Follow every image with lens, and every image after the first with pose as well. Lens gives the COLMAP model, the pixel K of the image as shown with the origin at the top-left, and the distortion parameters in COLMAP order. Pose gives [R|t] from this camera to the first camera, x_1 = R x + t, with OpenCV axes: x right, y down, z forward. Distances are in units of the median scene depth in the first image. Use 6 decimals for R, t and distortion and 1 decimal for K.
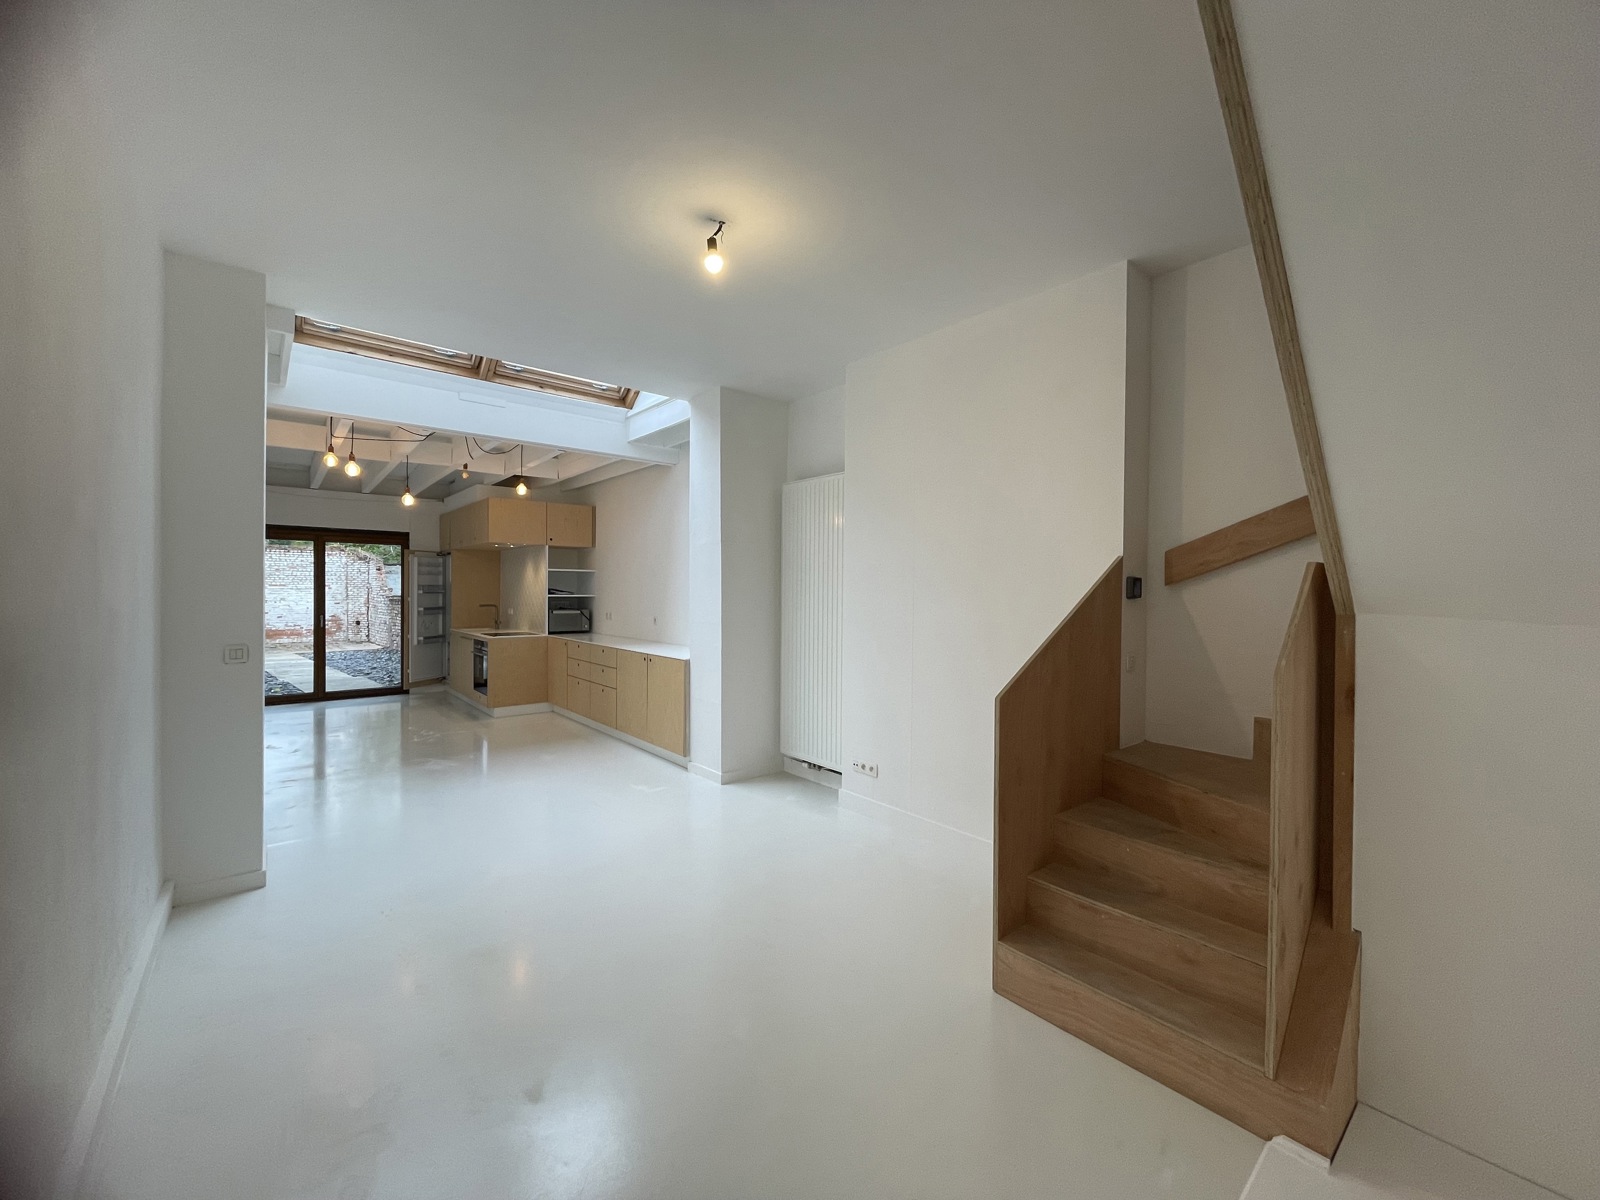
lens RADIAL K [[649.0, 0, 790.3], [0, 649.0, 595.0], [0, 0, 1]] dist [-0.003630, -0.000257]
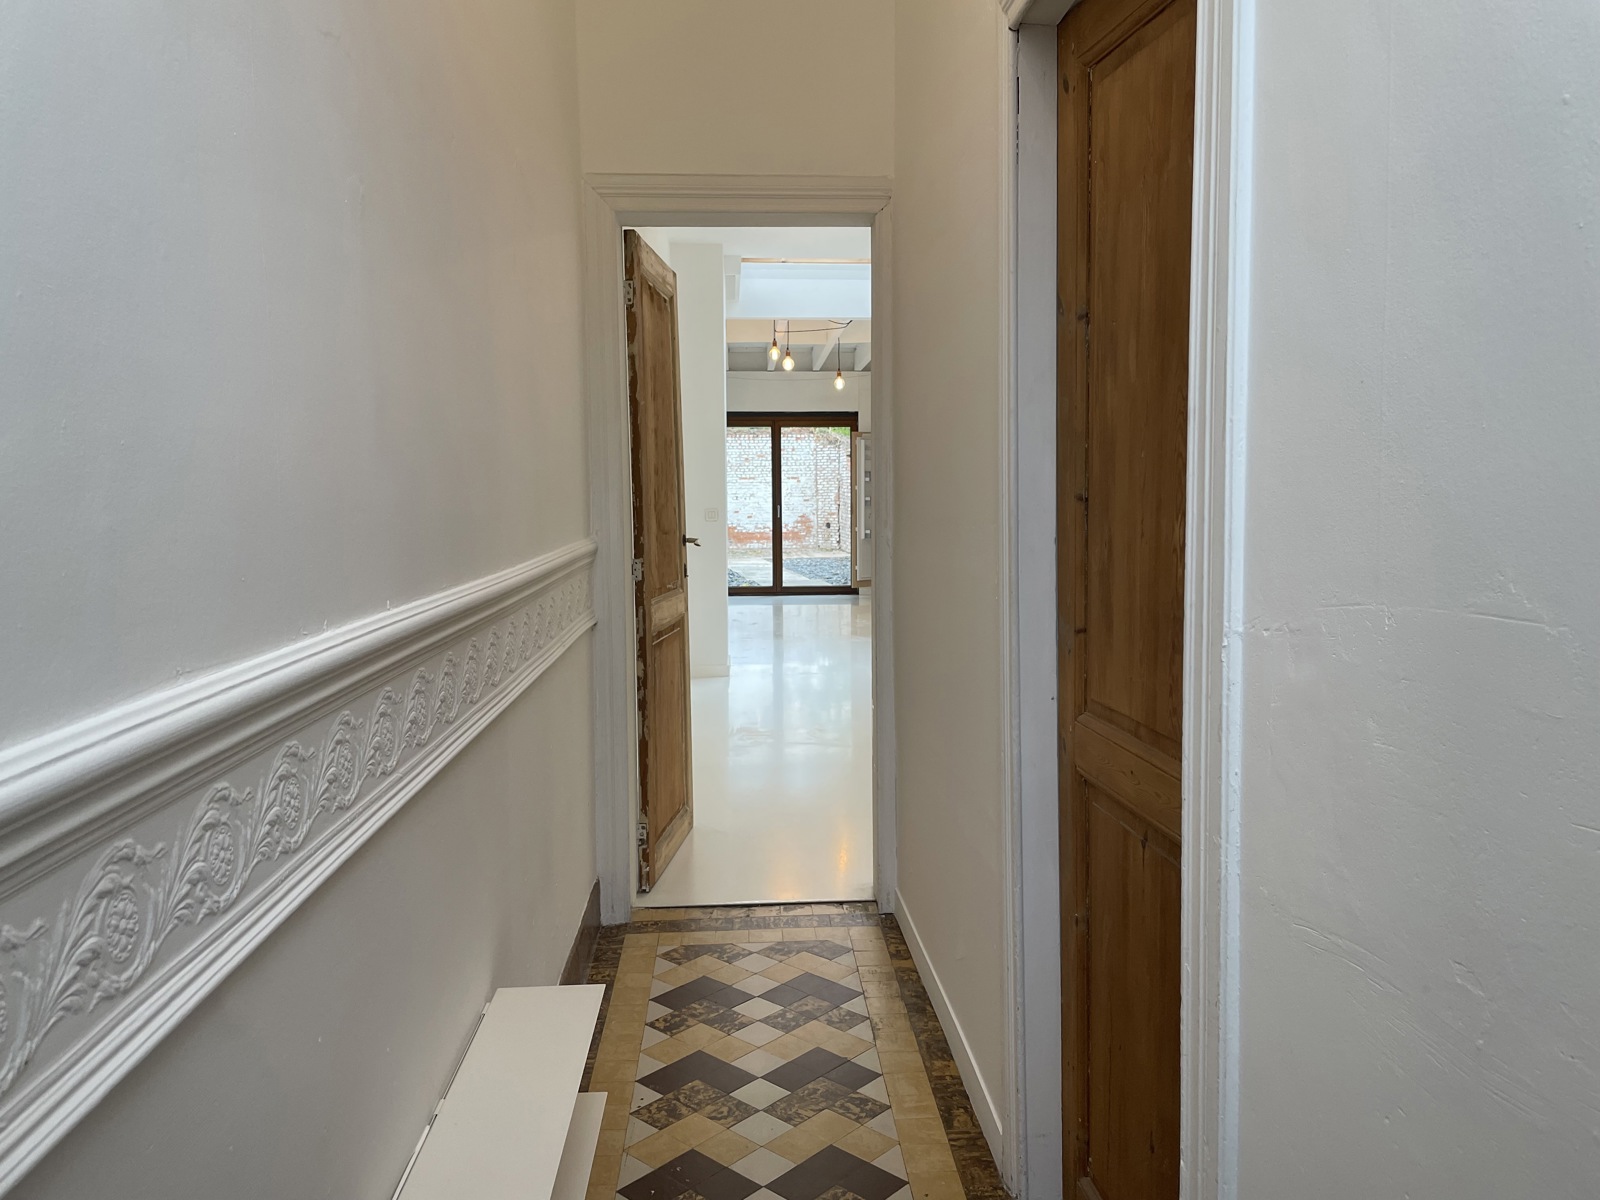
lens RADIAL K [[1215.2, 0, 802.0], [0, 1215.2, 596.9], [0, 0, 1]] dist [-0.001079, 0.000020]
pose [[0.807139, 0.044790, -0.588660, 0.340464], [0.003416, 0.996747, 0.080524, 0.021453], [0.590352, -0.067005, 0.804360, -0.399178]]
